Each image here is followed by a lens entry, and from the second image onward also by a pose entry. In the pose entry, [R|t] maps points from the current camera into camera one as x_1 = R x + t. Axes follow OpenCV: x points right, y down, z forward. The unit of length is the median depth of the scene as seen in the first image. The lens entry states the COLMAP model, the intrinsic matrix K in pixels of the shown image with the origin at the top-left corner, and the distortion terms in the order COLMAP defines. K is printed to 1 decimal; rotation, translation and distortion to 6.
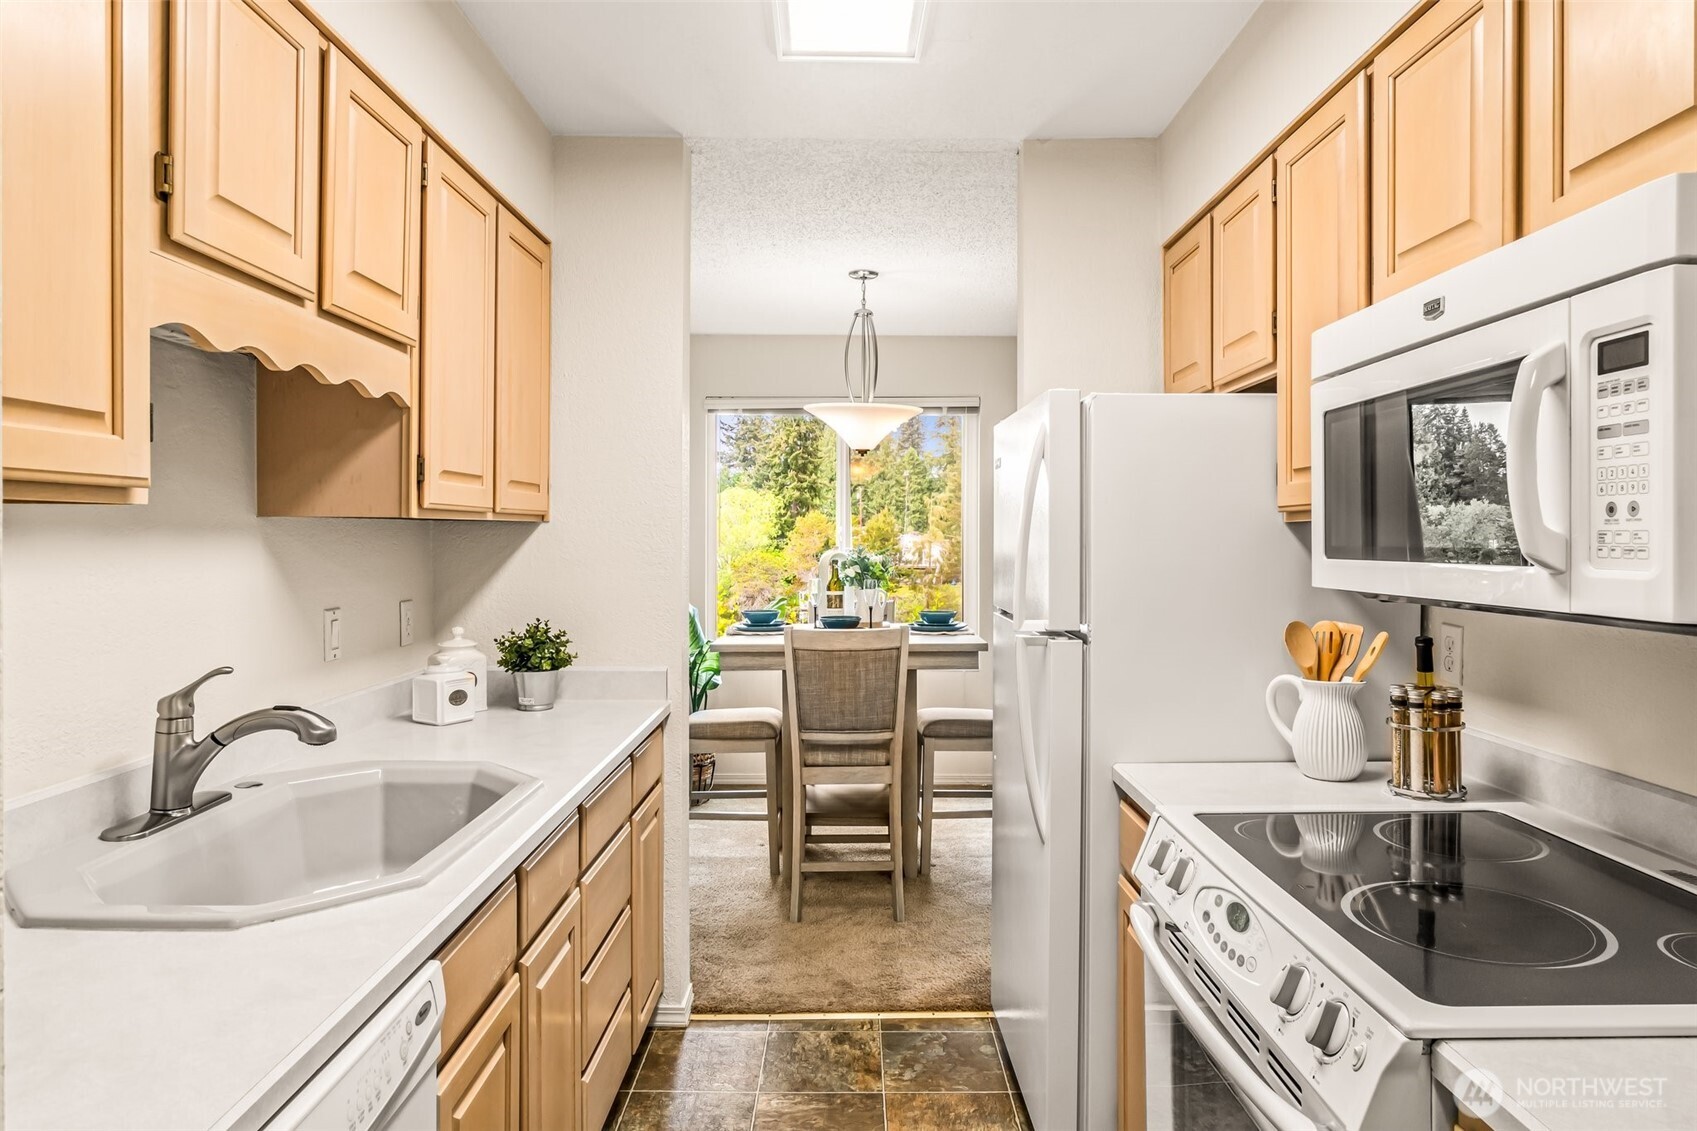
lens RADIAL K [[1048.8, 0, 852.8], [0, 1048.8, 538.1], [0, 0, 1]] dist [-0.001880, -0.001260]
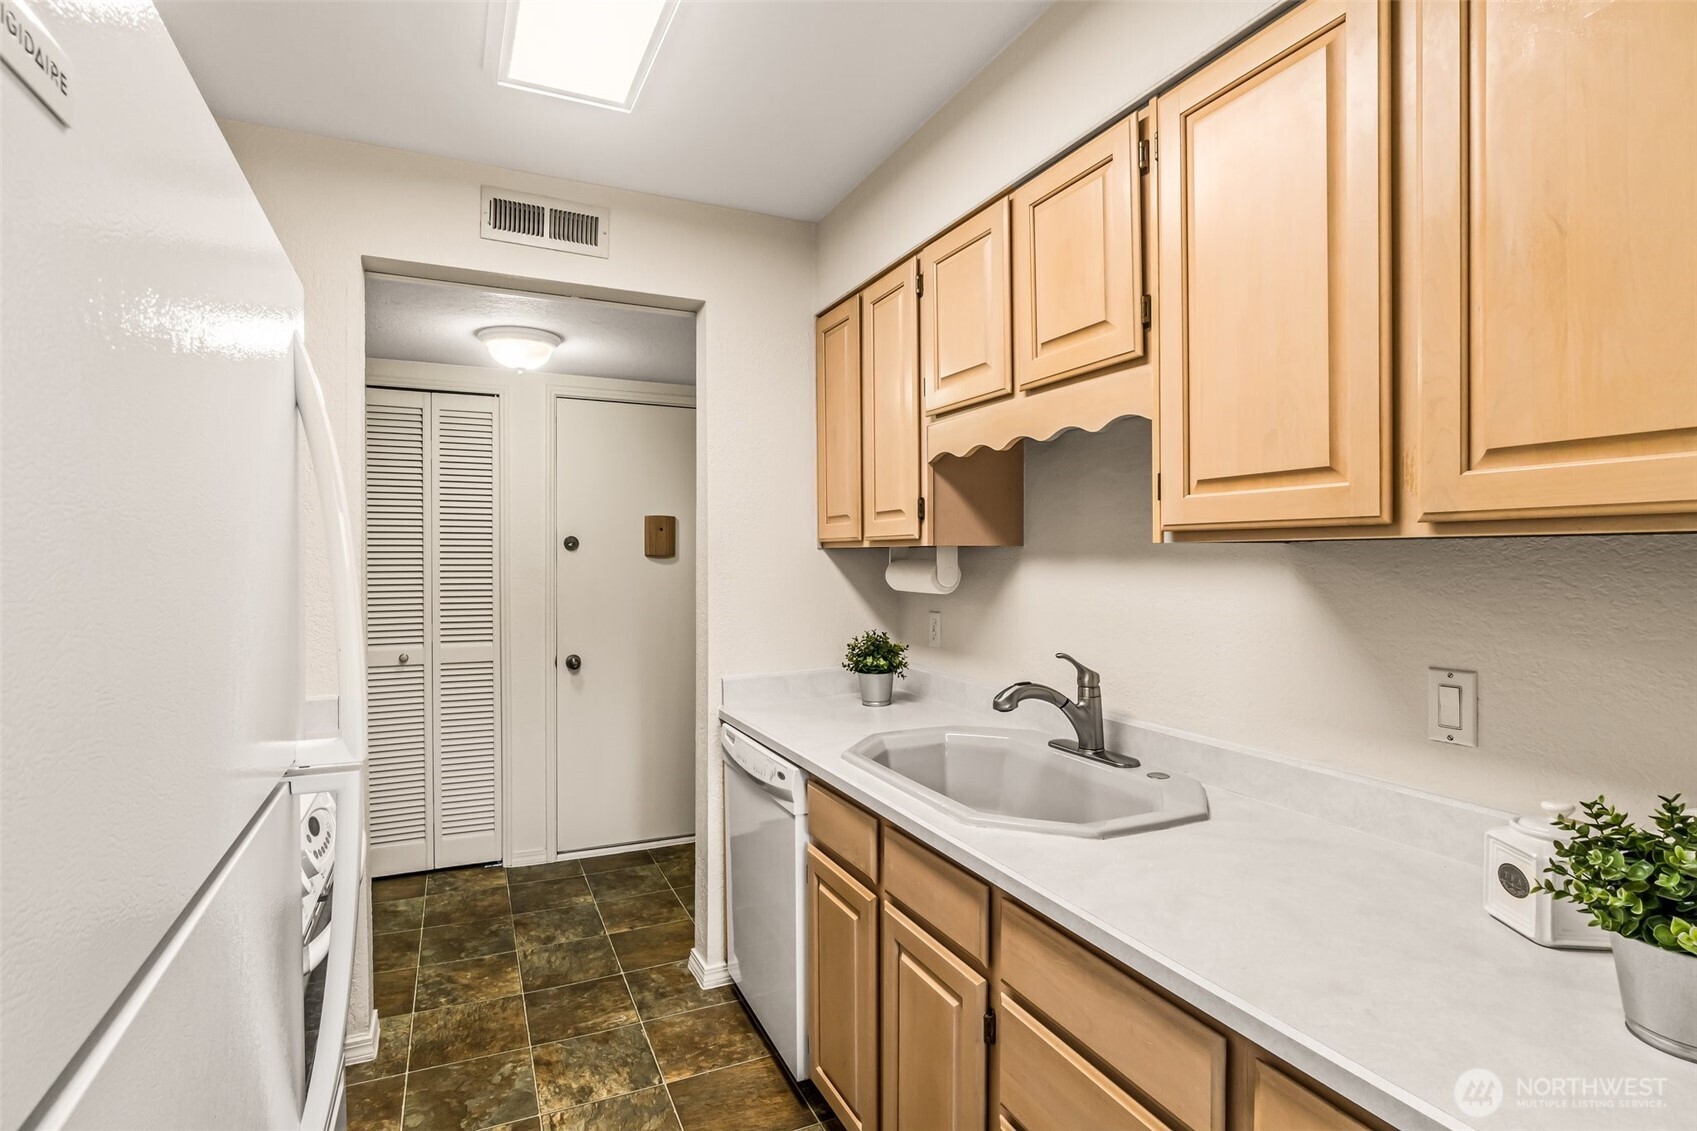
lens RADIAL K [[817.1, 0, 839.3], [0, 817.1, 560.1], [0, 0, 1]] dist [-0.024258, -0.000106]
pose [[-0.907254, 0.003181, -0.420571, 0.086609], [0.000202, 0.999975, 0.007127, -0.007416], [0.420583, 0.006381, -0.907232, 1.822253]]
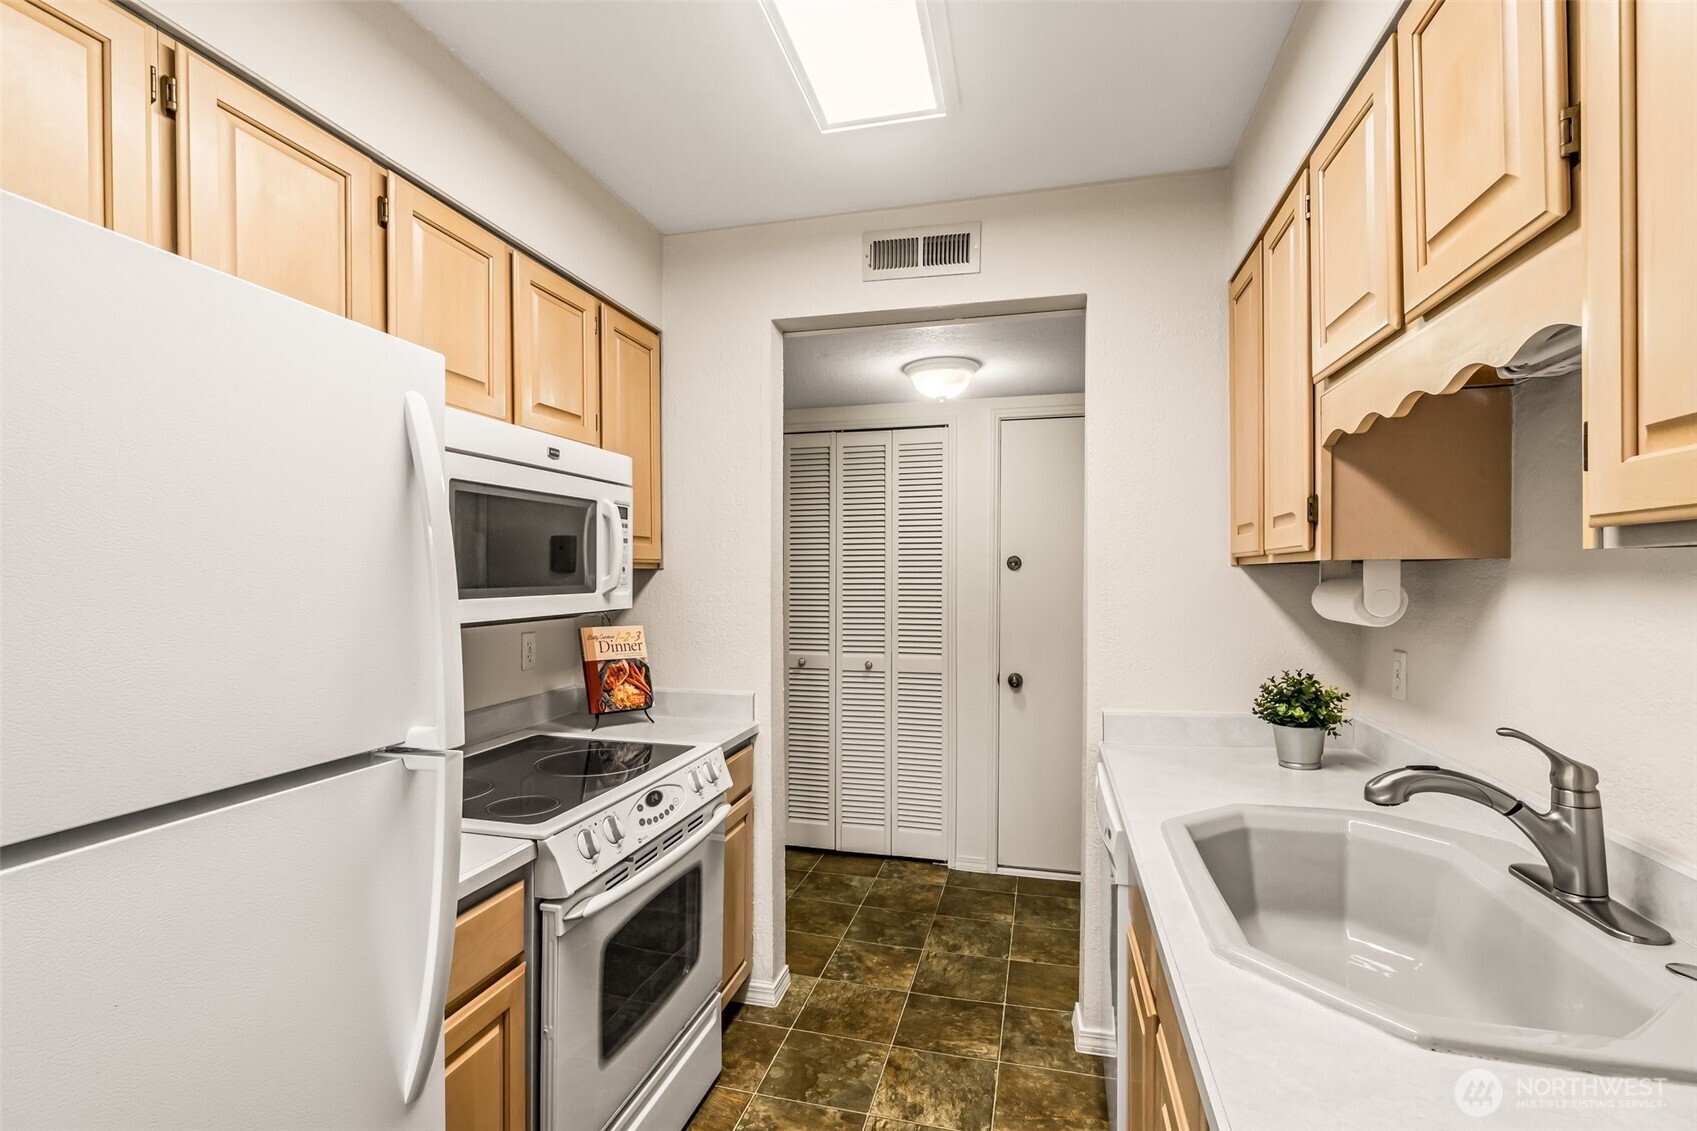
lens RADIAL K [[791.8, 0, 834.0], [0, 791.8, 581.1], [0, 0, 1]] dist [-0.015655, 0.000799]
pose [[-0.966949, 0.002151, 0.254961, -0.129231], [0.004278, 0.999961, 0.007787, -0.006600], [-0.254934, 0.008621, -0.966920, 1.768692]]
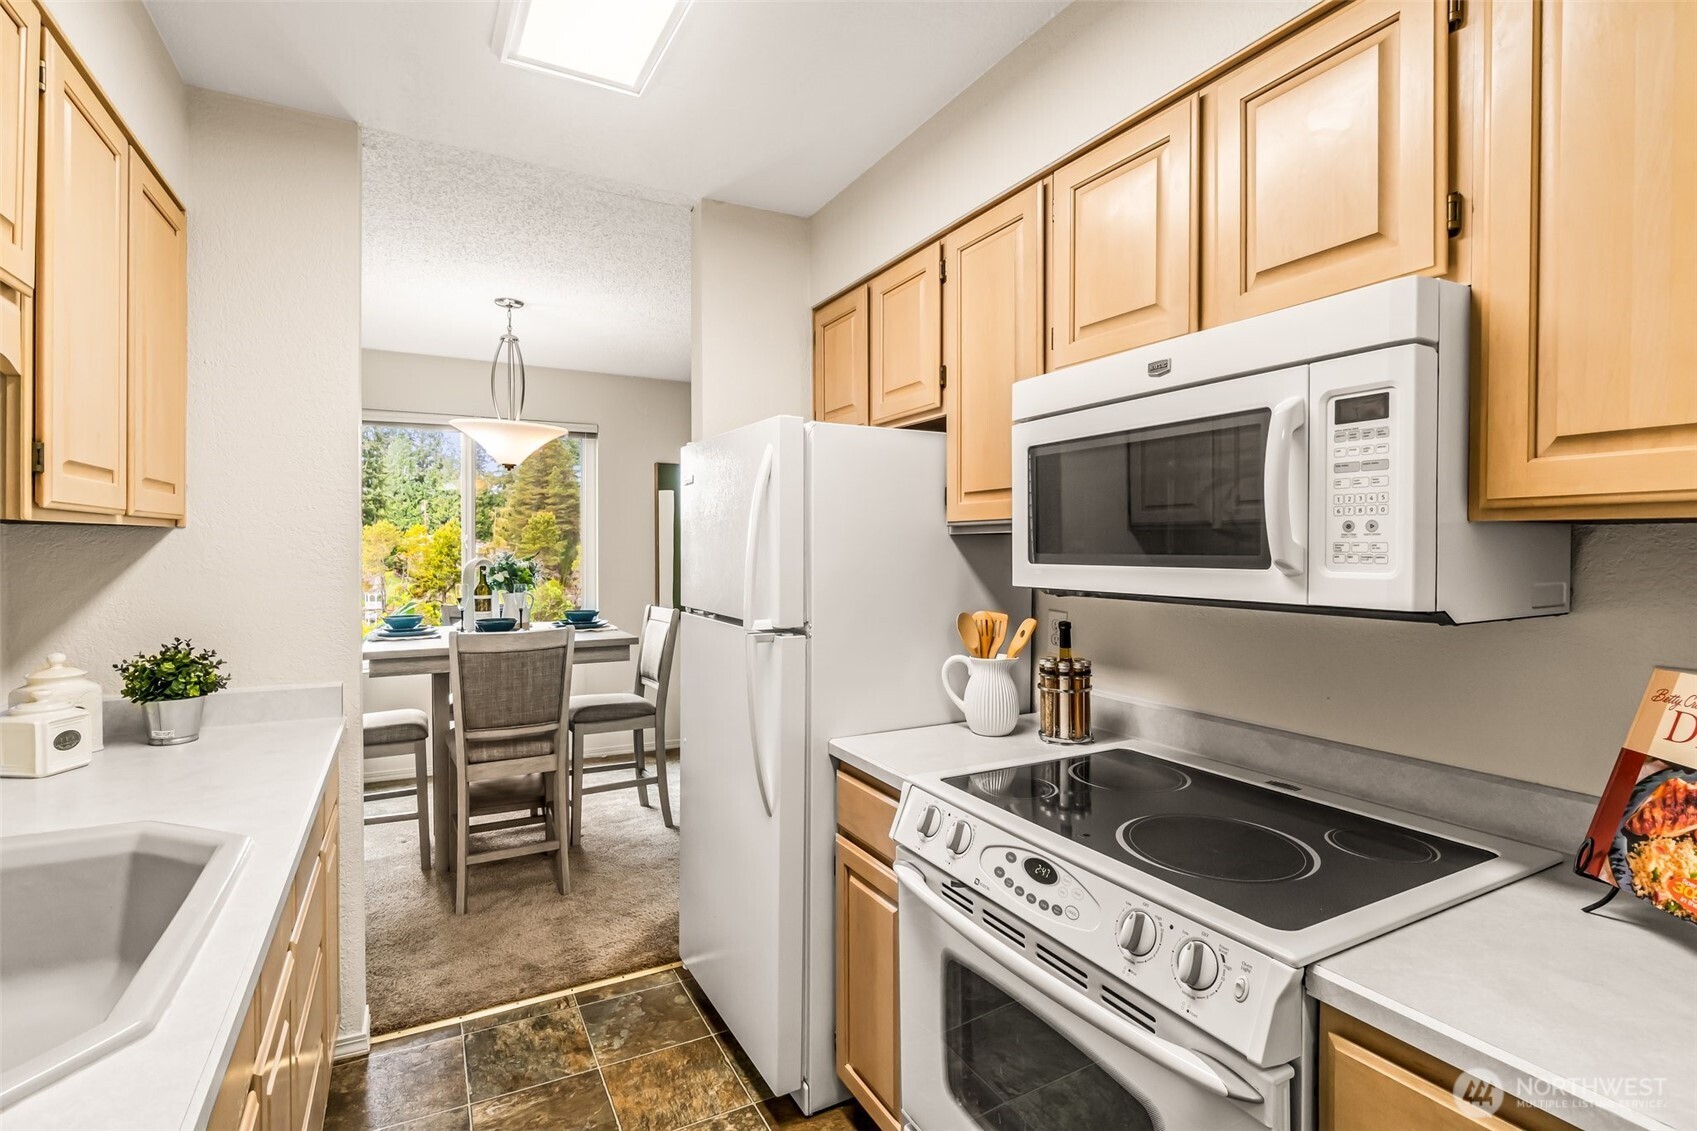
lens RADIAL K [[817.2, 0, 838.3], [0, 817.2, 553.1], [0, 0, 1]] dist [-0.002555, 0.000995]
pose [[0.888262, -0.003087, 0.459326, -0.125784], [-0.001220, 0.999958, 0.009079, -0.000857], [-0.459335, -0.008625, 0.888221, 0.148008]]
